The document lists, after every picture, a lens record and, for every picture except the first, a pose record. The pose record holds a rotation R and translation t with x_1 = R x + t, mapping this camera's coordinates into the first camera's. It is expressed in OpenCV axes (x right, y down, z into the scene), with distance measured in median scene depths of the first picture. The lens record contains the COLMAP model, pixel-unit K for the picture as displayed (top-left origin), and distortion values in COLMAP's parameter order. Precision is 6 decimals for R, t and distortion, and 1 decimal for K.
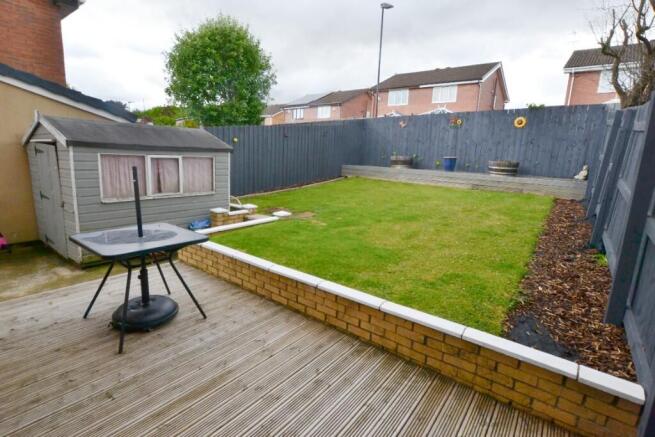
lens RADIAL K [[327.5, 0, 327.3], [0, 327.5, 221.9], [0, 0, 1]] dist [-0.026509, 0.002351]
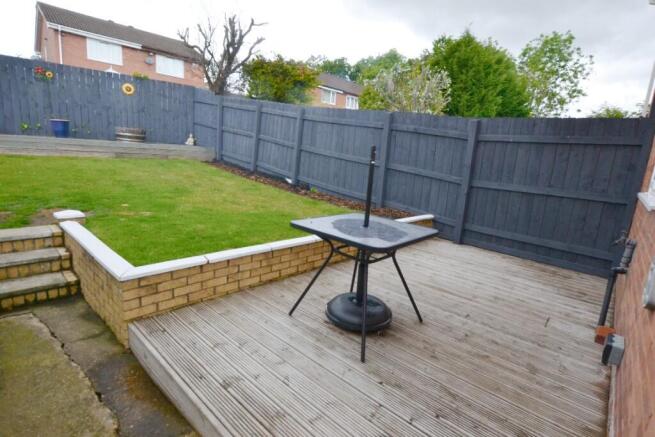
lens RADIAL K [[327.5, 0, 327.6], [0, 327.5, 218.4], [0, 0, 1]] dist [-0.026509, 0.002351]
pose [[0.099372, -0.232403, 0.967530, -0.440946], [0.128391, 0.967209, 0.219139, -0.057167], [-0.986732, 0.102446, 0.125952, 0.301975]]
